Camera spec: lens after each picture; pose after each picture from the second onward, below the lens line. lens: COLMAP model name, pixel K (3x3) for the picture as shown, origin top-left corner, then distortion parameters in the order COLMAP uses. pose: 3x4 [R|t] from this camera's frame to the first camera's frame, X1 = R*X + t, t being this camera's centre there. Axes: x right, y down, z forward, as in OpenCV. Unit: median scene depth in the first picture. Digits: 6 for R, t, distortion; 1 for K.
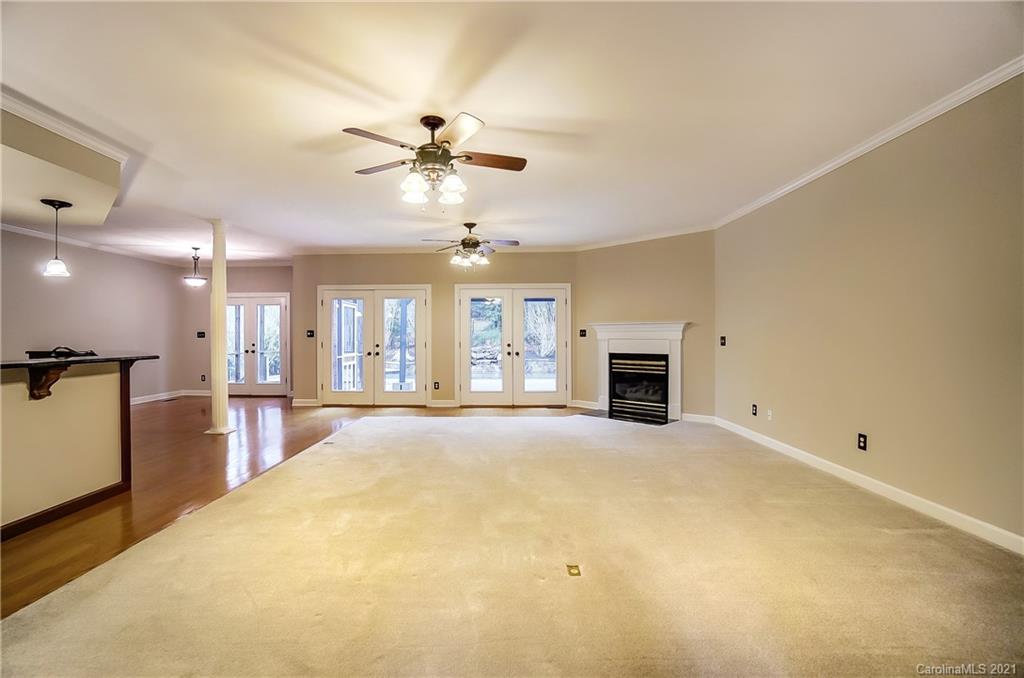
lens RADIAL K [[449.2, 0, 496.4], [0, 449.2, 339.0], [0, 0, 1]] dist [-0.063423, 0.020560]
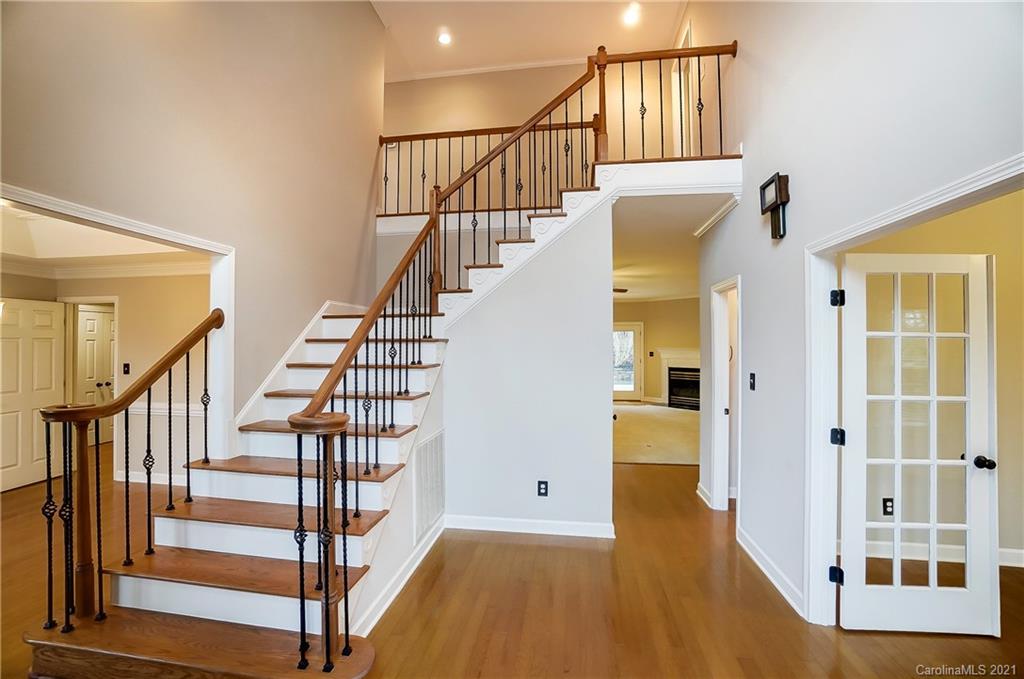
lens RADIAL K [[447.4, 0, 497.2], [0, 447.4, 340.2], [0, 0, 1]] dist [-0.061625, 0.022296]
pose [[0.989538, -0.002237, -0.144254, -0.120139], [-0.000043, 0.999875, -0.015803, -0.038637], [0.144272, 0.015644, 0.989414, -0.633542]]
